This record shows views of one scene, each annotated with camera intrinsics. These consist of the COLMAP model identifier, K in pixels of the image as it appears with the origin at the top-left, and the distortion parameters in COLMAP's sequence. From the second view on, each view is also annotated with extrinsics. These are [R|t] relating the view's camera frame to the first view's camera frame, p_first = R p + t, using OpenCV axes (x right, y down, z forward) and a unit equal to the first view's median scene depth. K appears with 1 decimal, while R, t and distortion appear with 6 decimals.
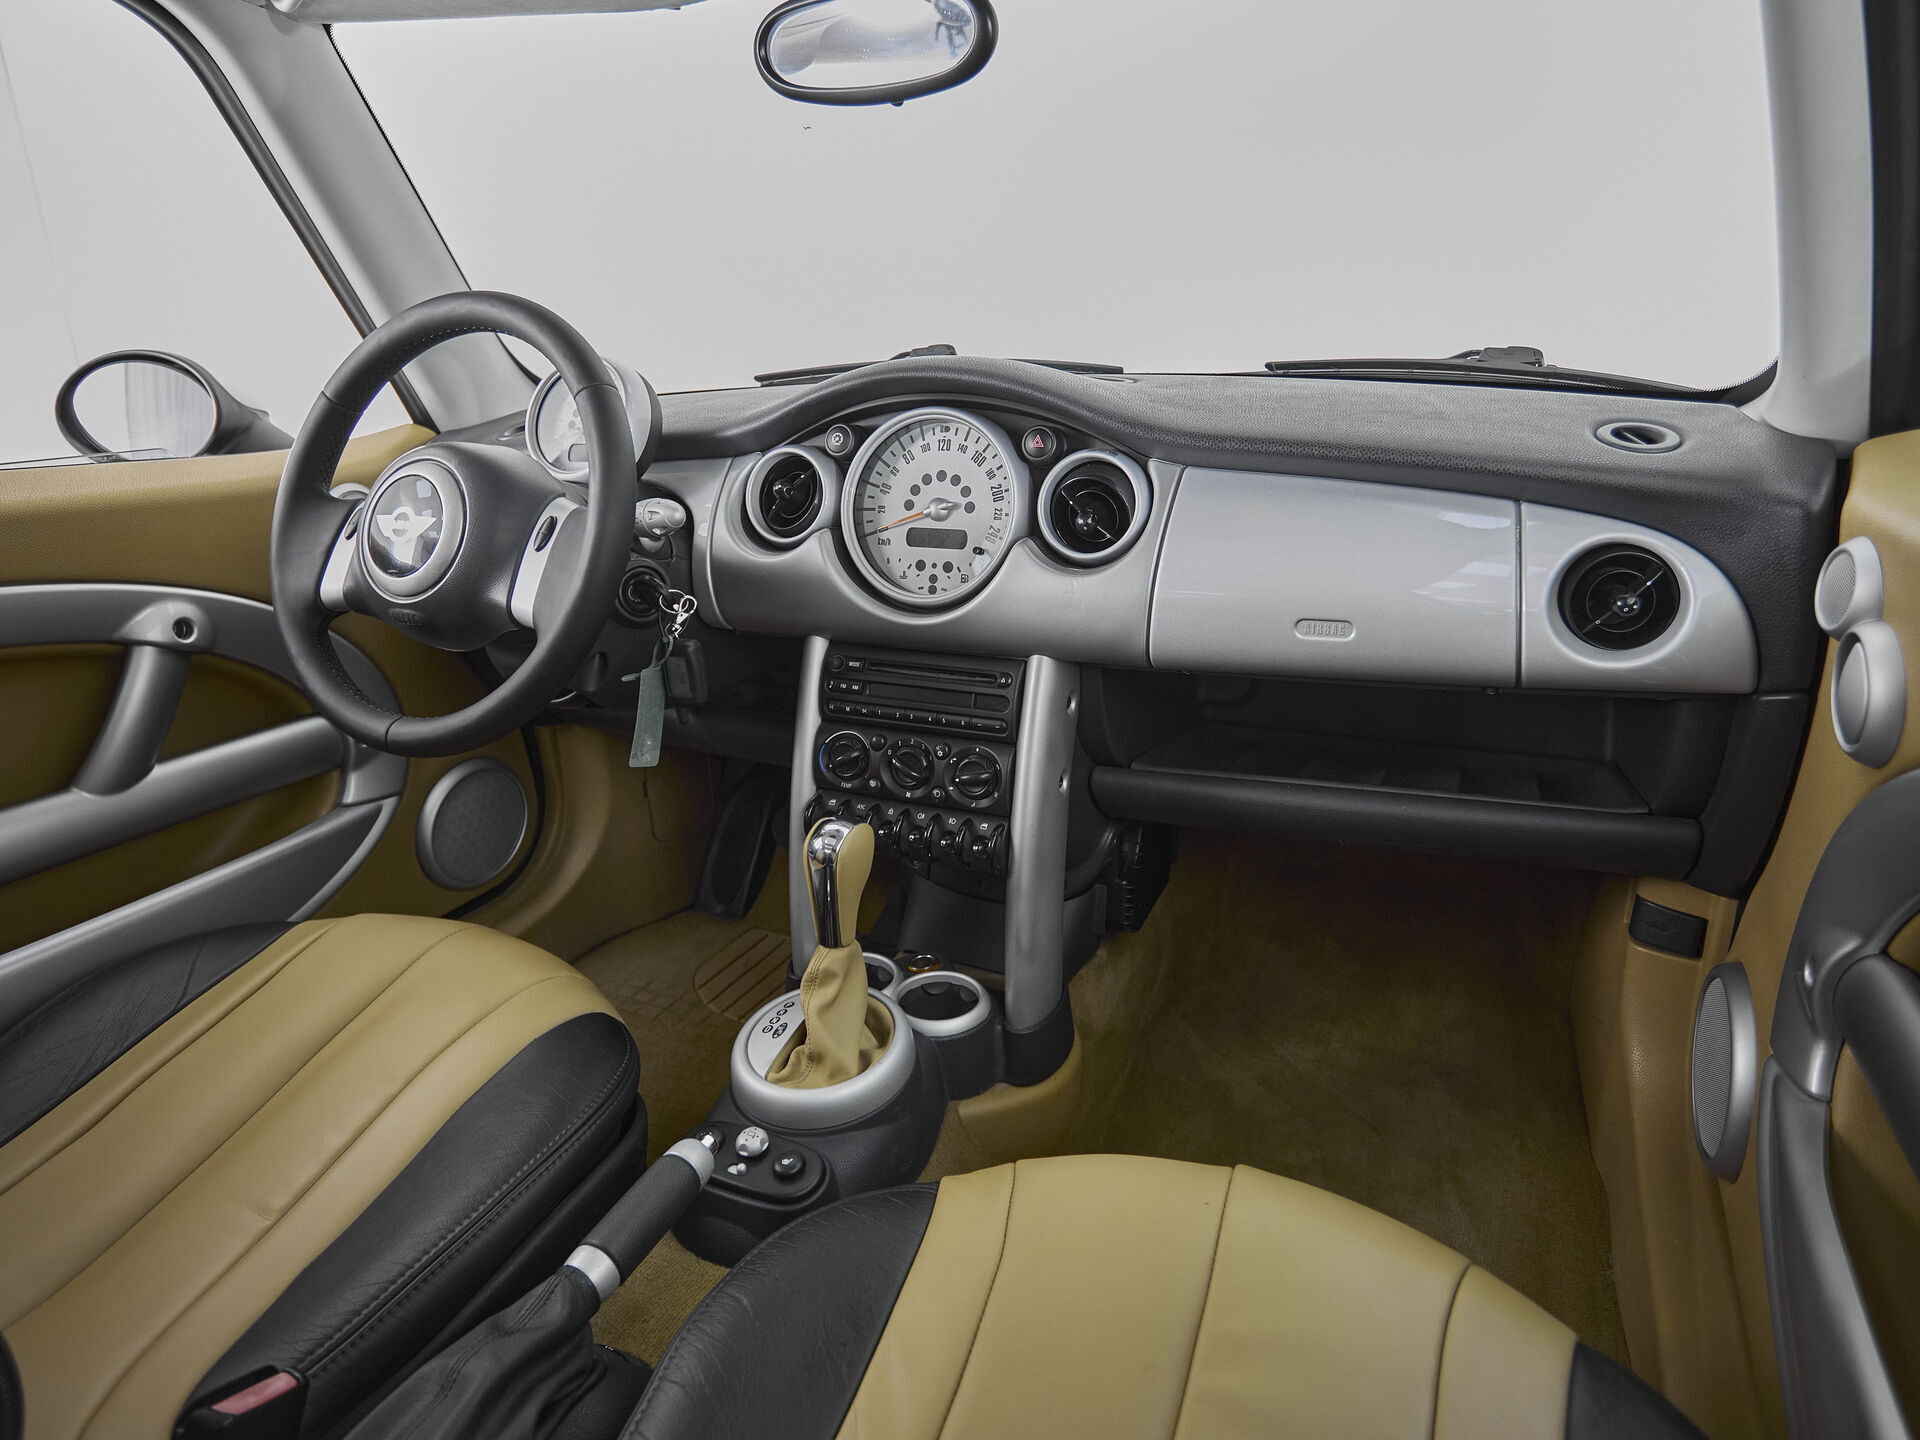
lens RADIAL K [[1138.0, 0, 988.2], [0, 1138.0, 678.0], [0, 0, 1]] dist [-0.007835, 0.000085]
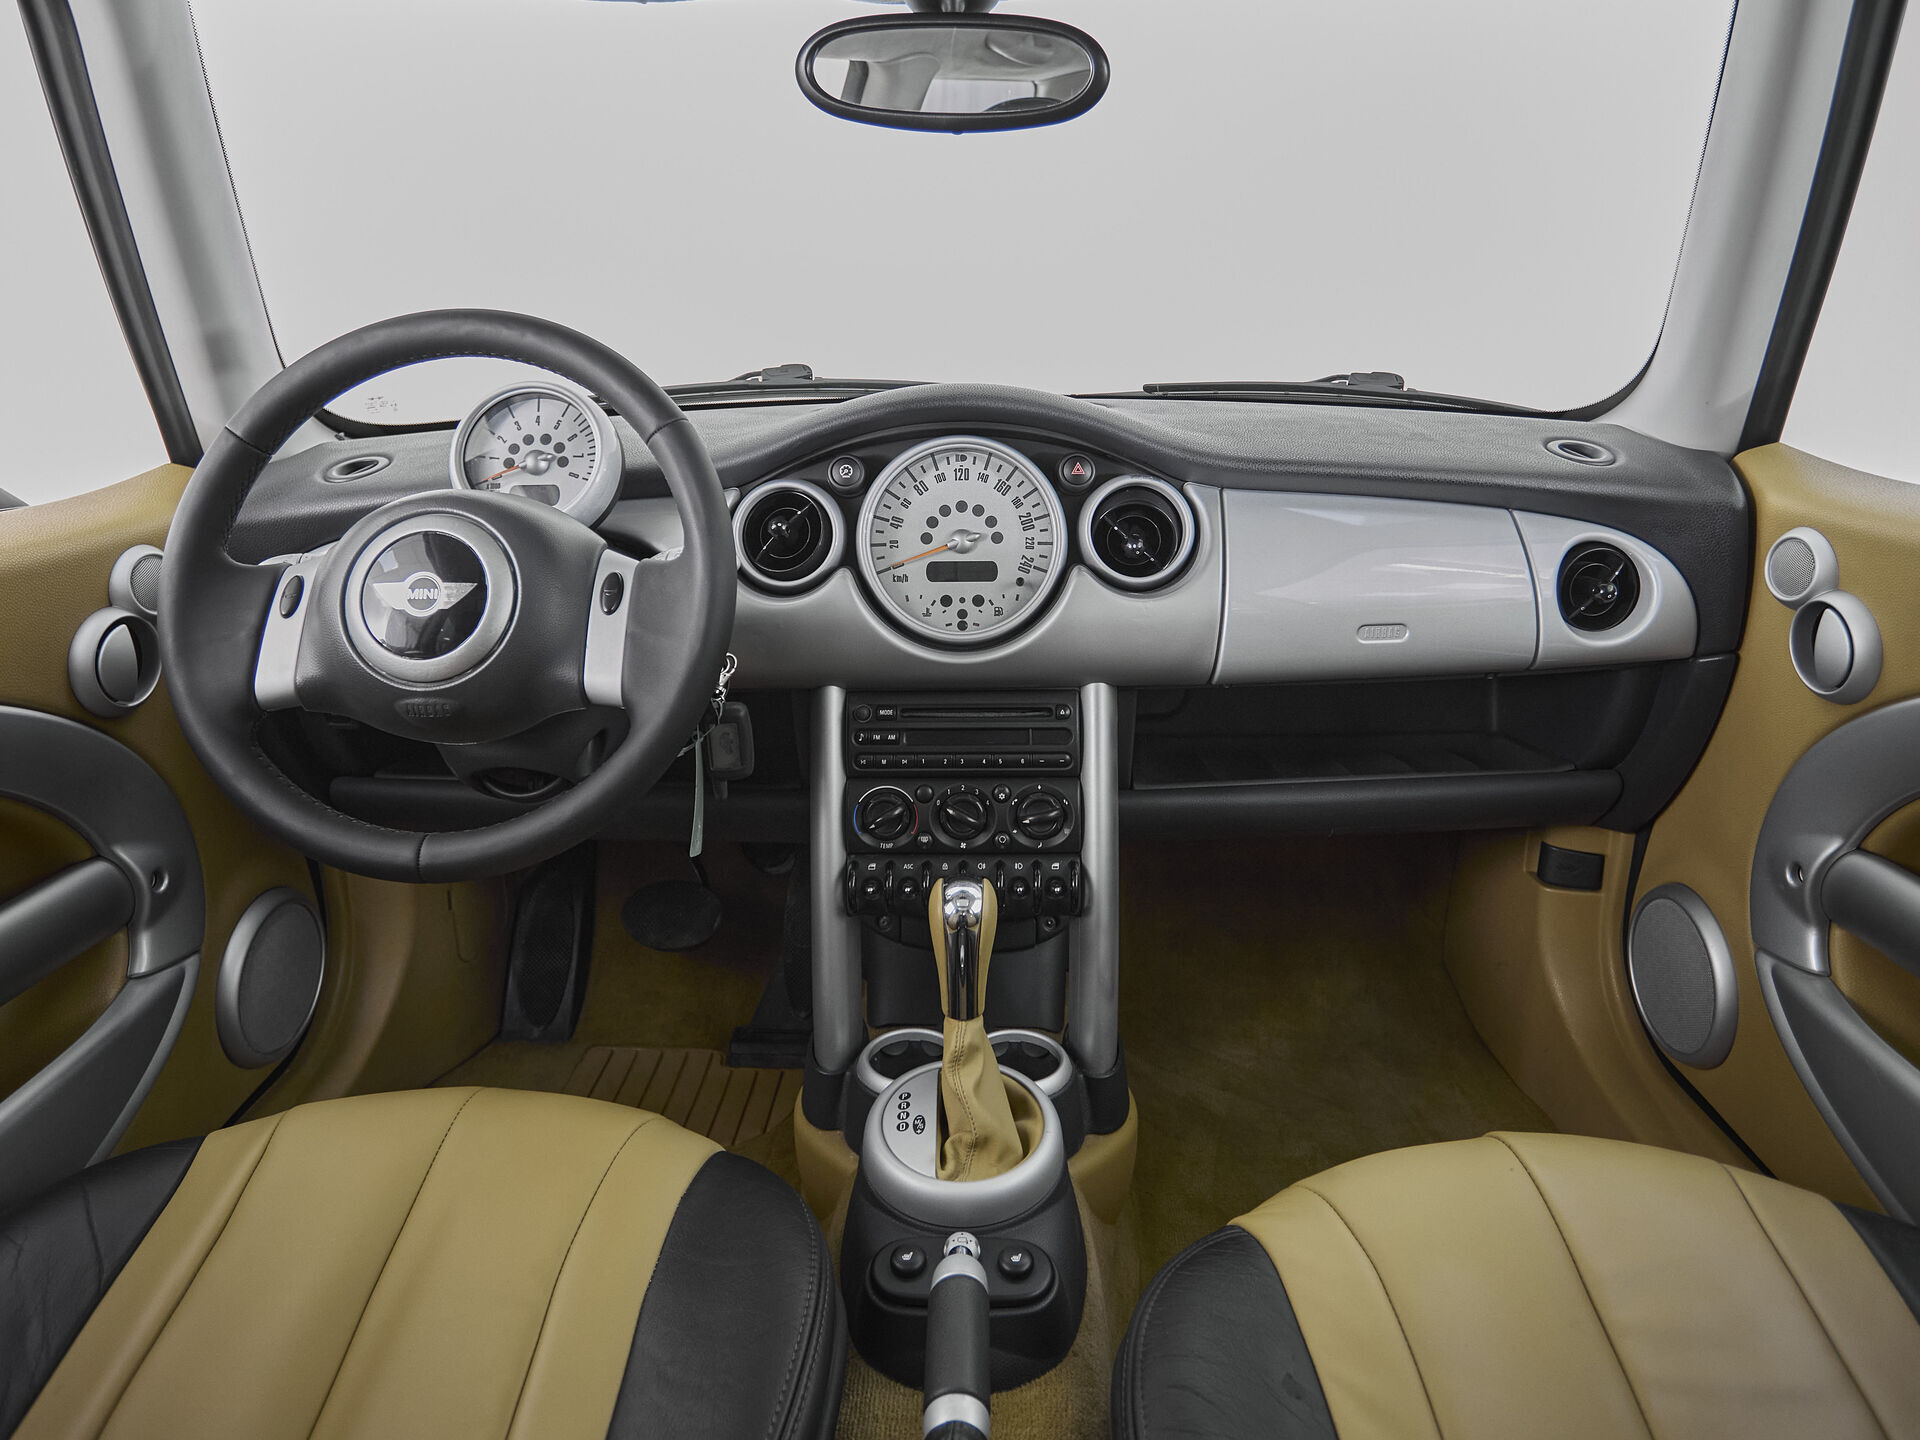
lens RADIAL K [[1245.3, 0, 955.3], [0, 1245.3, 620.9], [0, 0, 1]] dist [-0.004910, -0.000471]
pose [[0.922389, -0.073759, 0.379154, -0.452715], [0.099845, 0.993767, -0.049576, -0.030899], [-0.373135, 0.083585, 0.924004, 0.043057]]
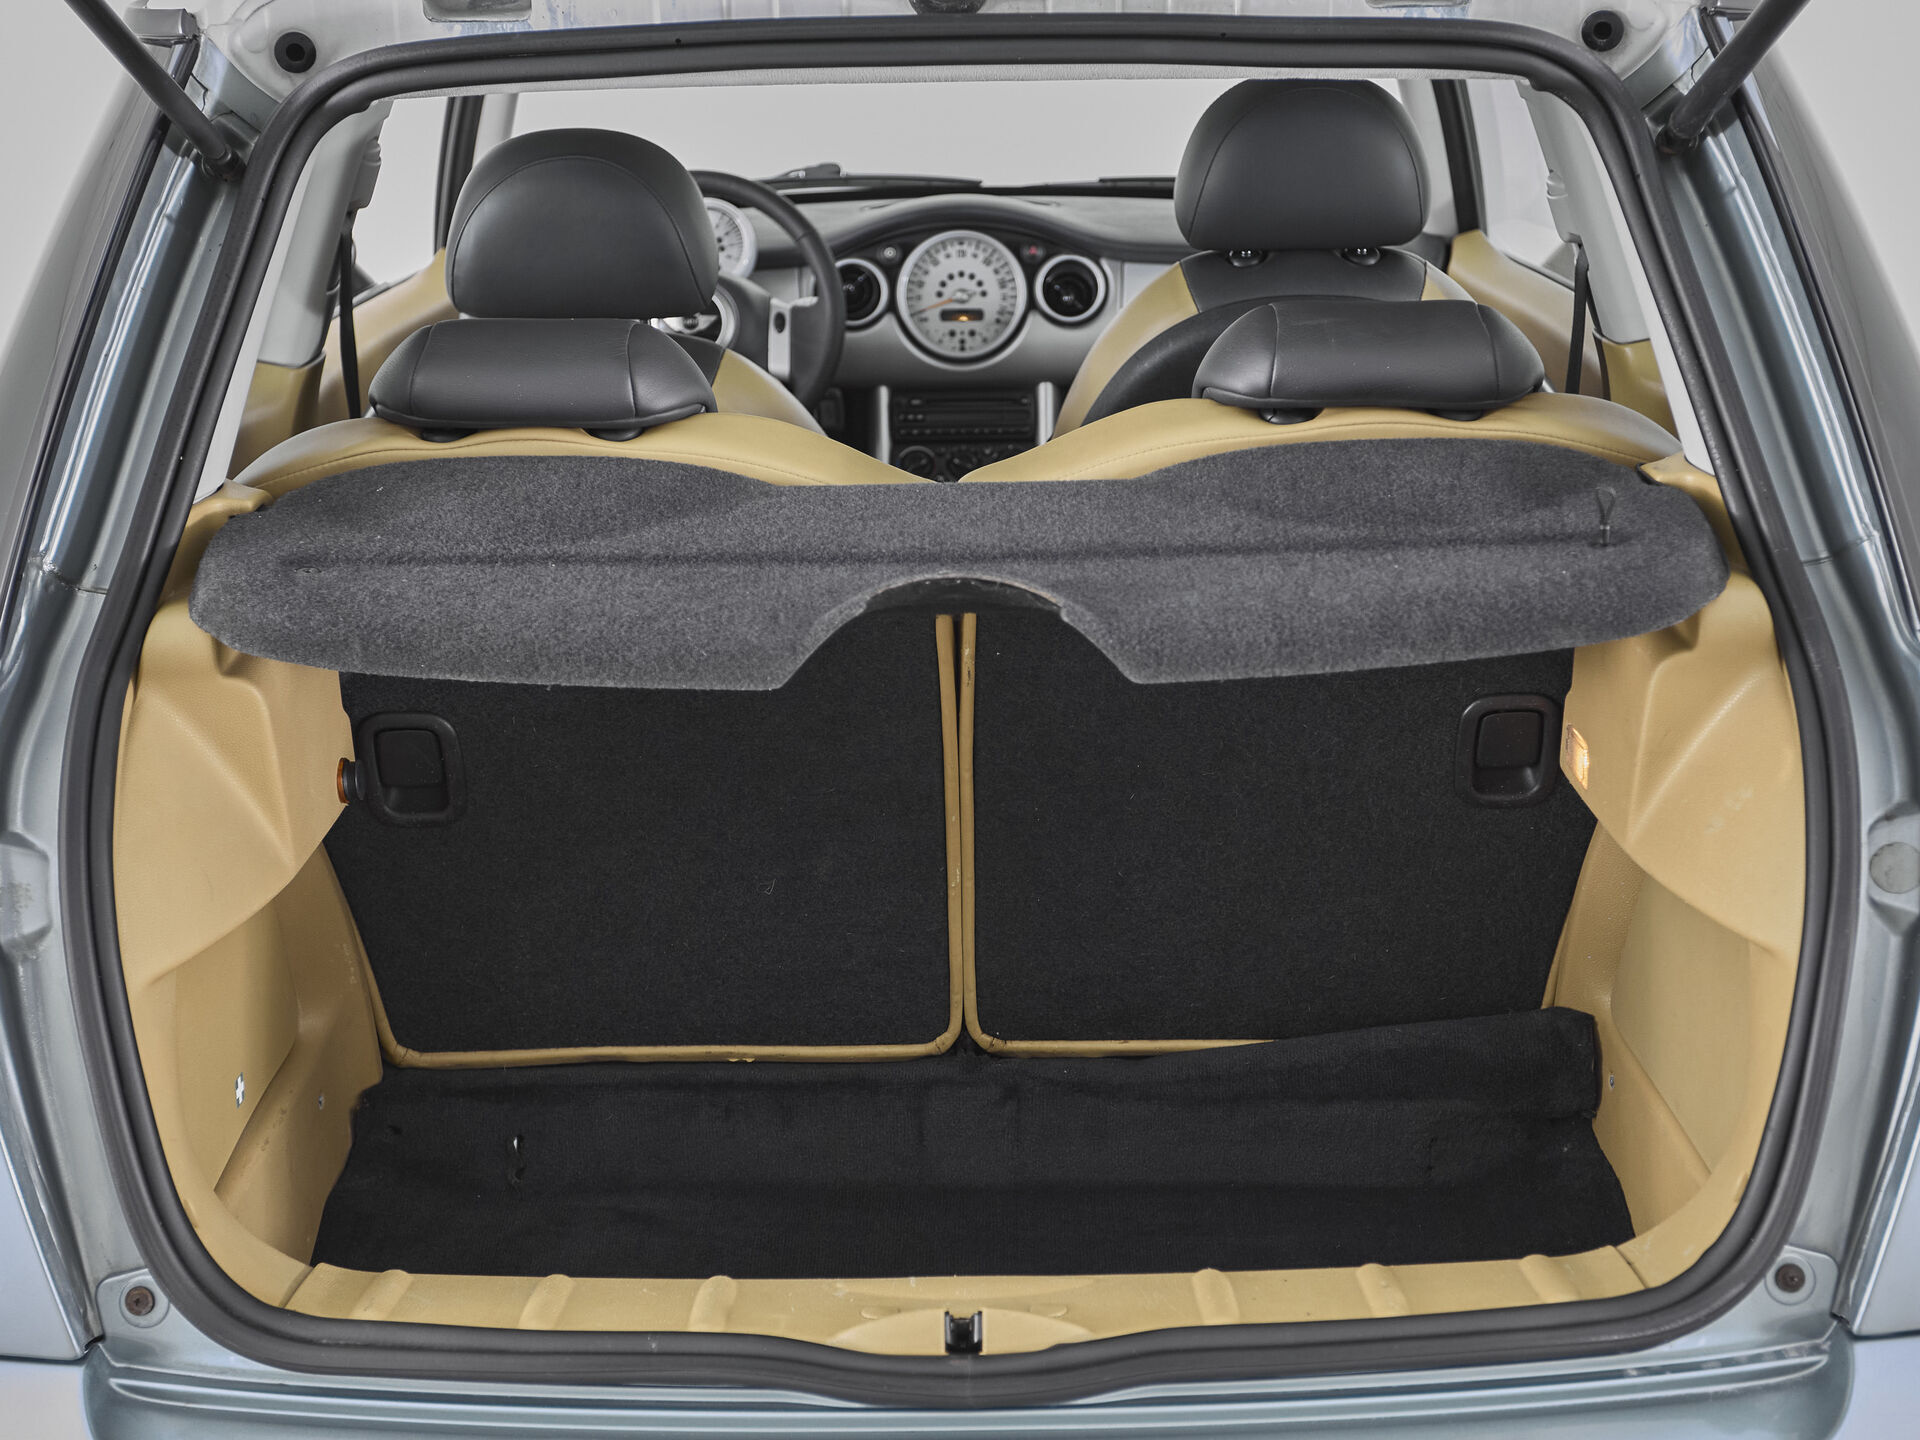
lens RADIAL K [[2423.0, 0, 951.8], [0, 2423.0, 720.8], [0, 0, 1]] dist [-0.030778, 0.000000]
pose [[0.914834, -0.117794, 0.386269, -1.388379], [0.107844, 0.993037, 0.047414, 0.264315], [-0.389164, -0.001719, 0.921167, -2.004236]]
